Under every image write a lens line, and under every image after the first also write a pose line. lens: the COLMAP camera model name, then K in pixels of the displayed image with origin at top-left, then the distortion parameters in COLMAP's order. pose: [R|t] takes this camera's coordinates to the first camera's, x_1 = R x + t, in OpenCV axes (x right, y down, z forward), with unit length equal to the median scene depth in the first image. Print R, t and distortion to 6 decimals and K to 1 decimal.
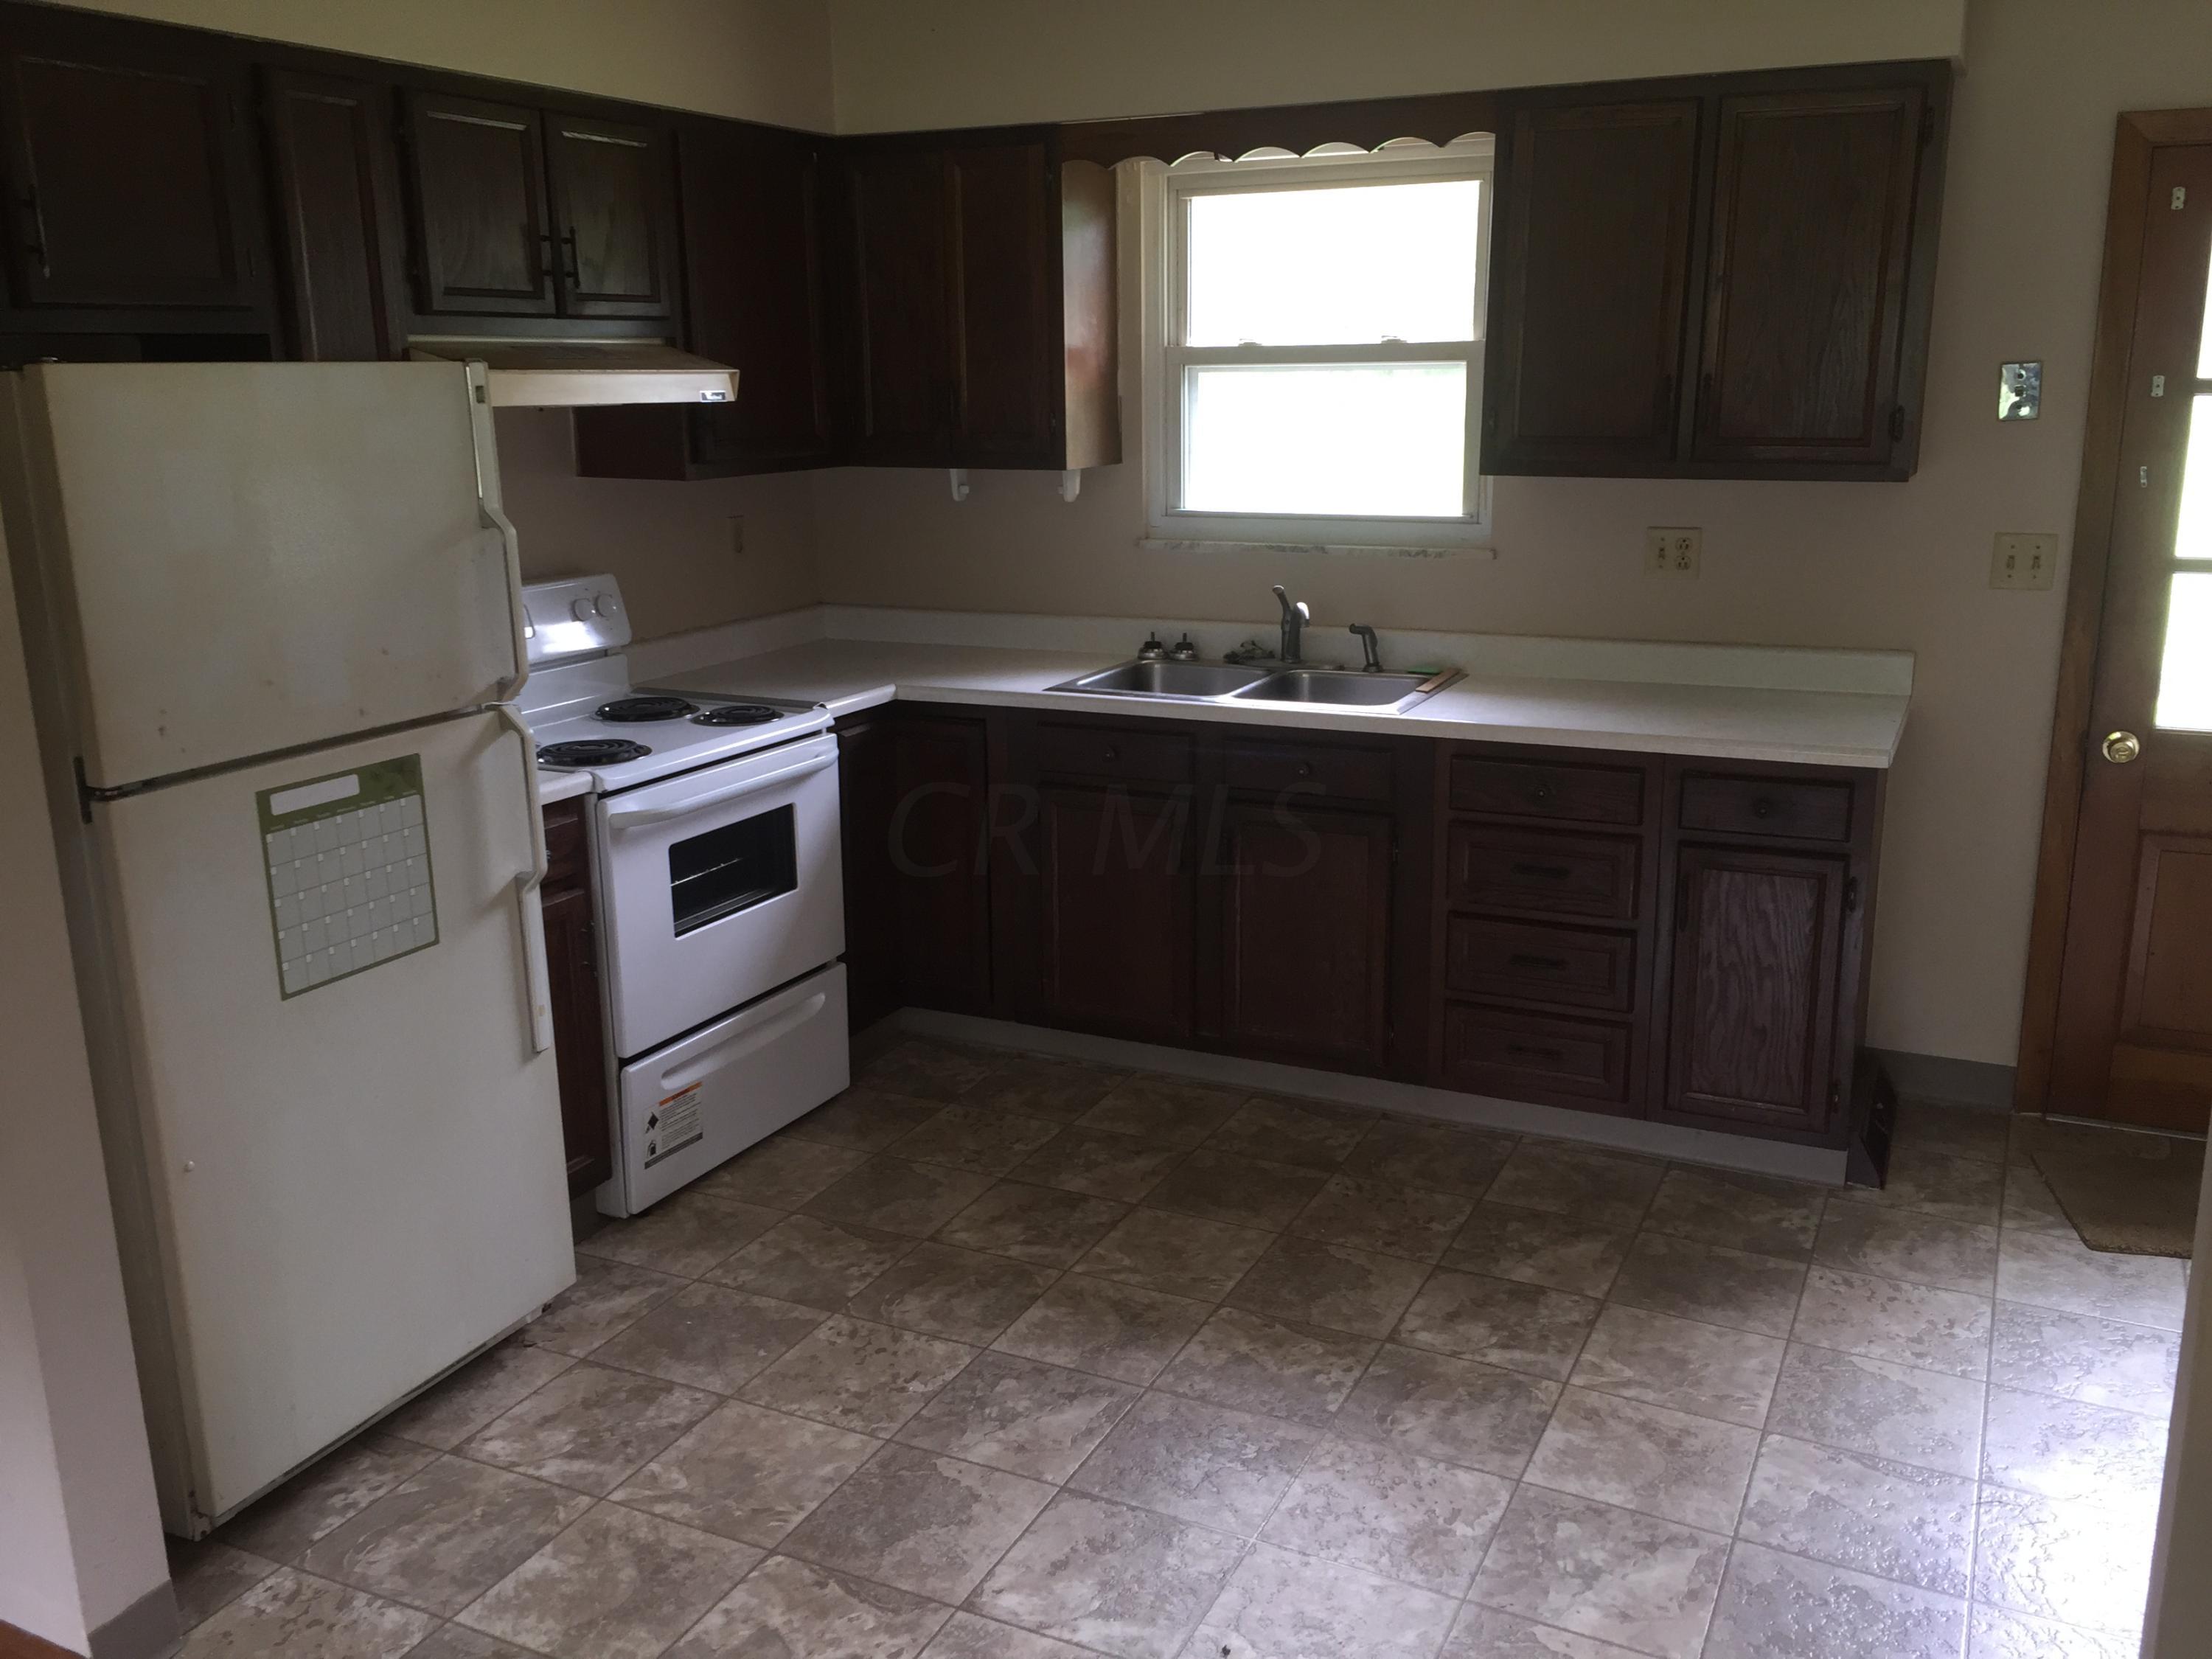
lens RADIAL K [[1875.0, 0, 1106.0], [0, 1875.0, 829.5], [0, 0, 1]] dist [0.005743, 0.009761]
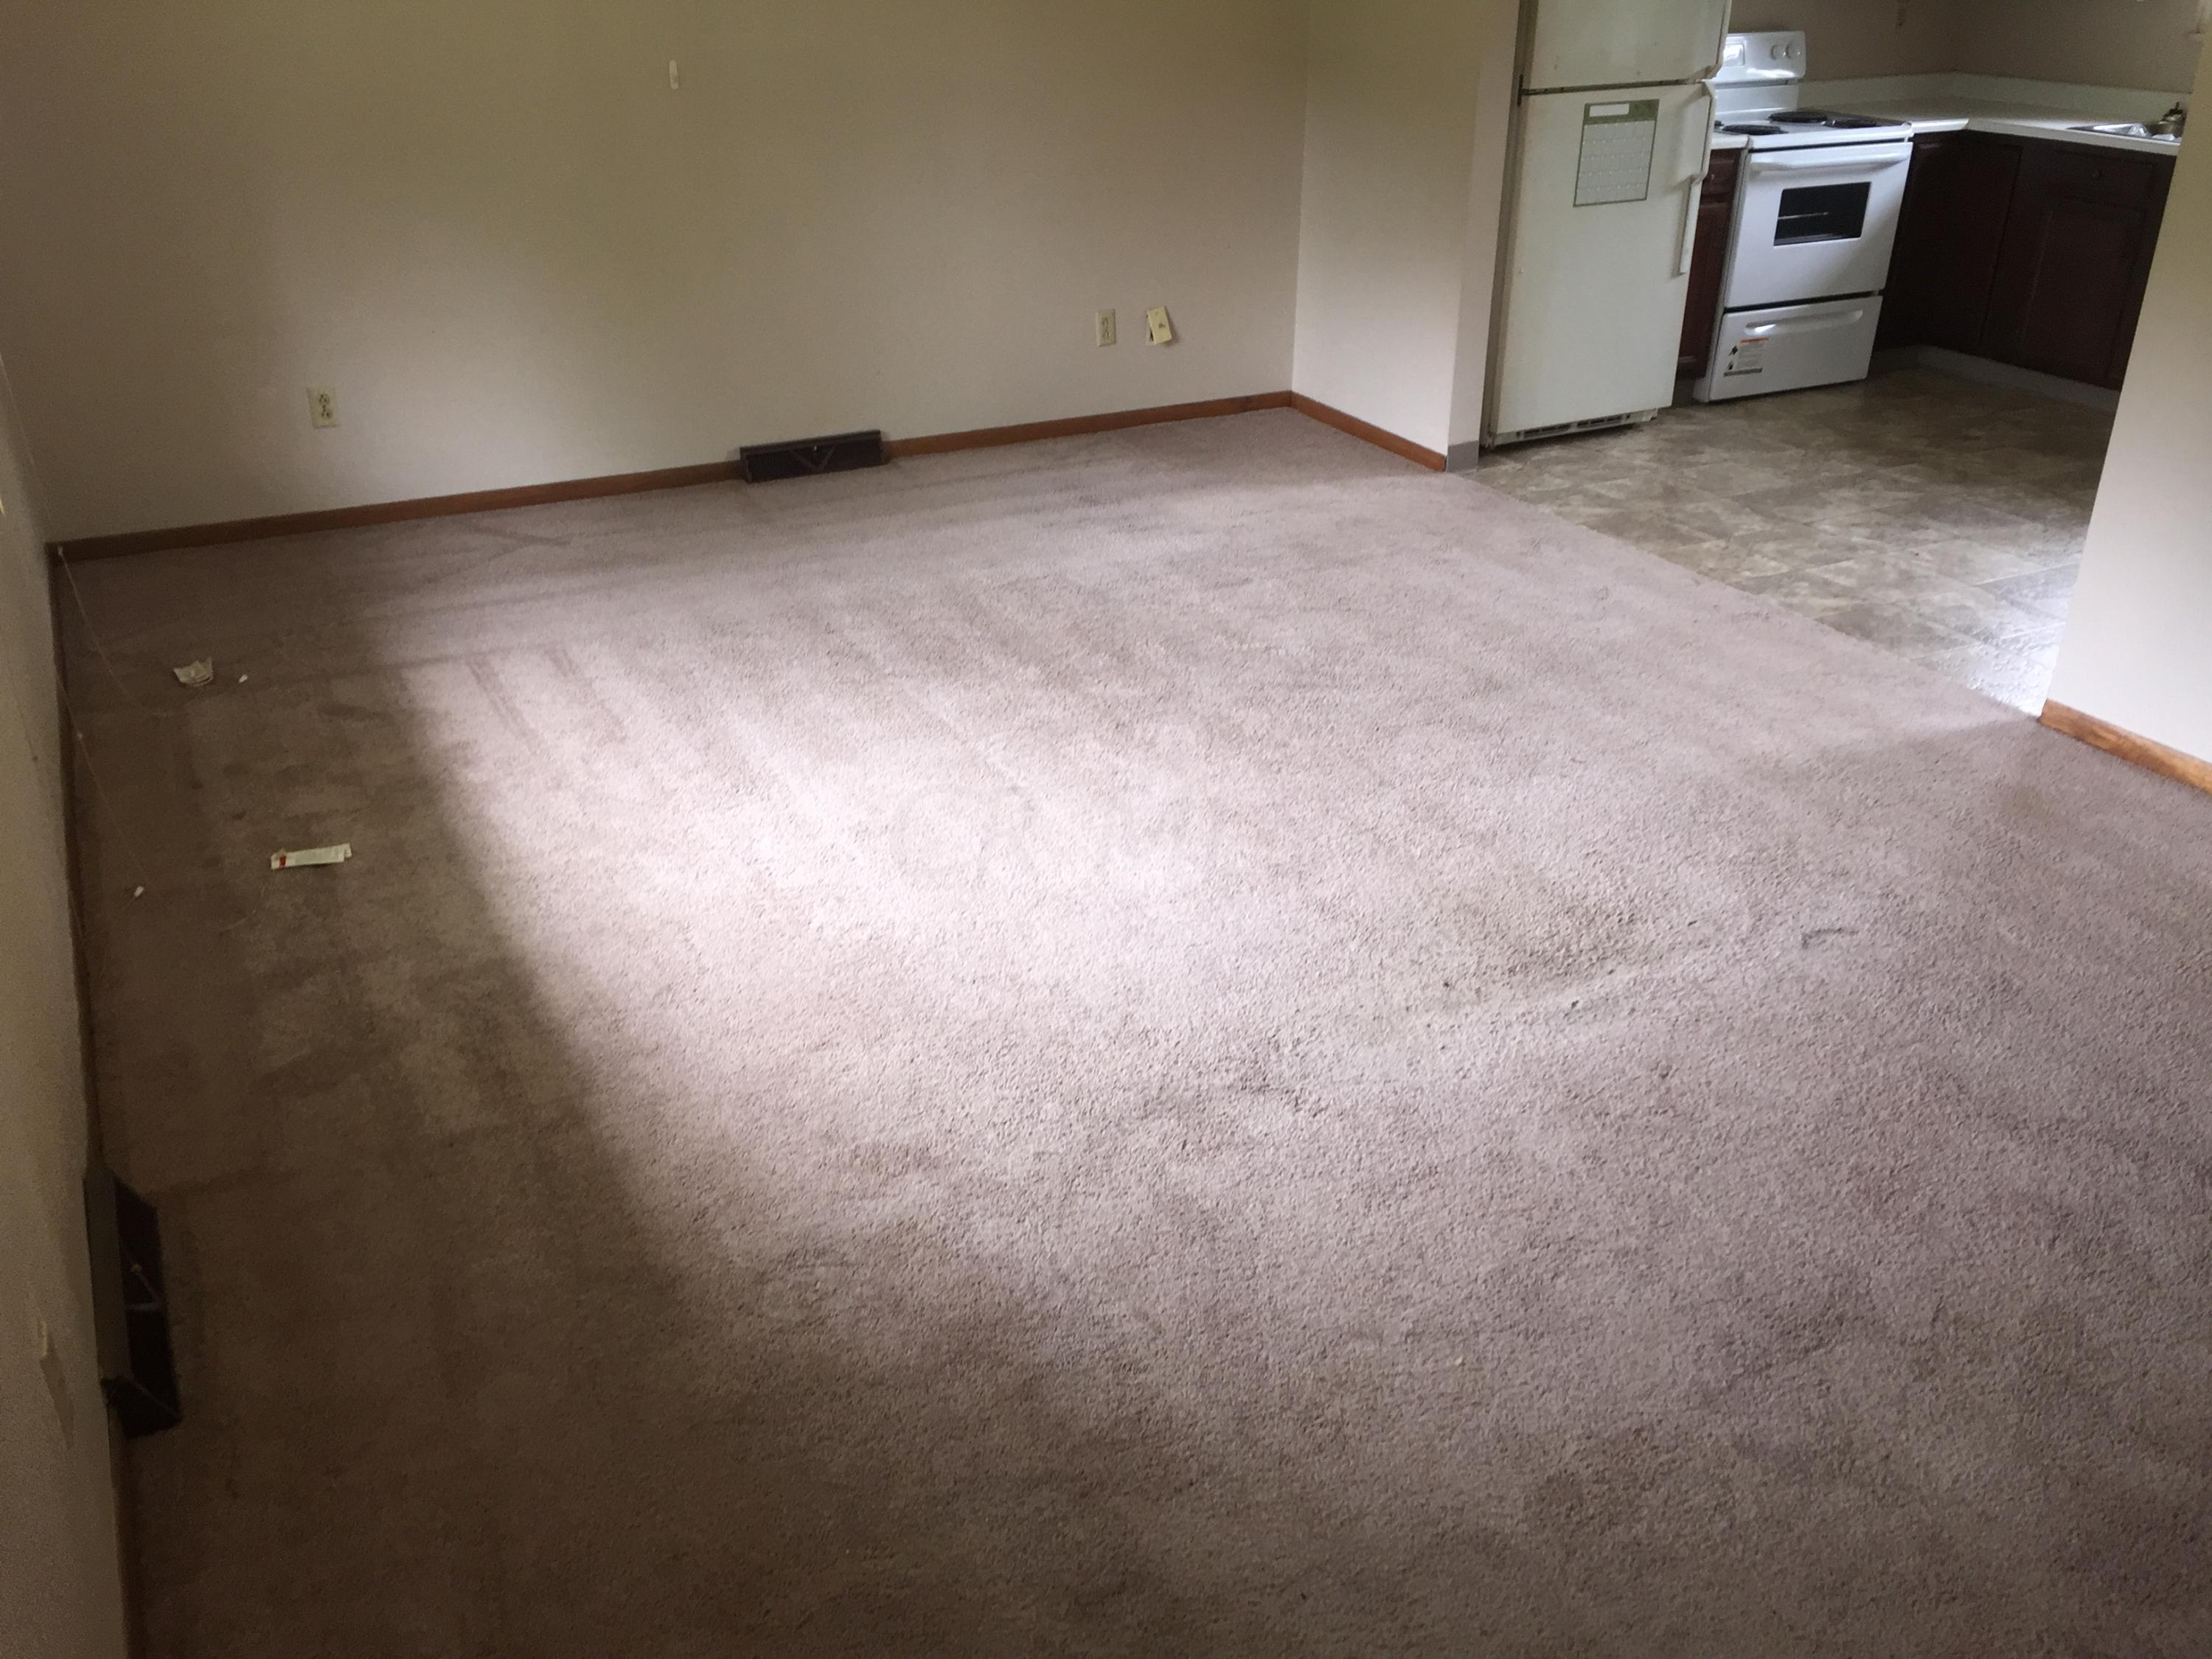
lens RADIAL K [[1890.0, 0, 1054.1], [0, 1890.0, 833.5], [0, 0, 1]] dist [0.003937, -0.001329]
pose [[0.787321, 0.289452, -0.544374, 0.433665], [-0.153023, 0.947058, 0.282251, 0.216024], [0.597252, -0.138920, 0.789931, -1.050787]]
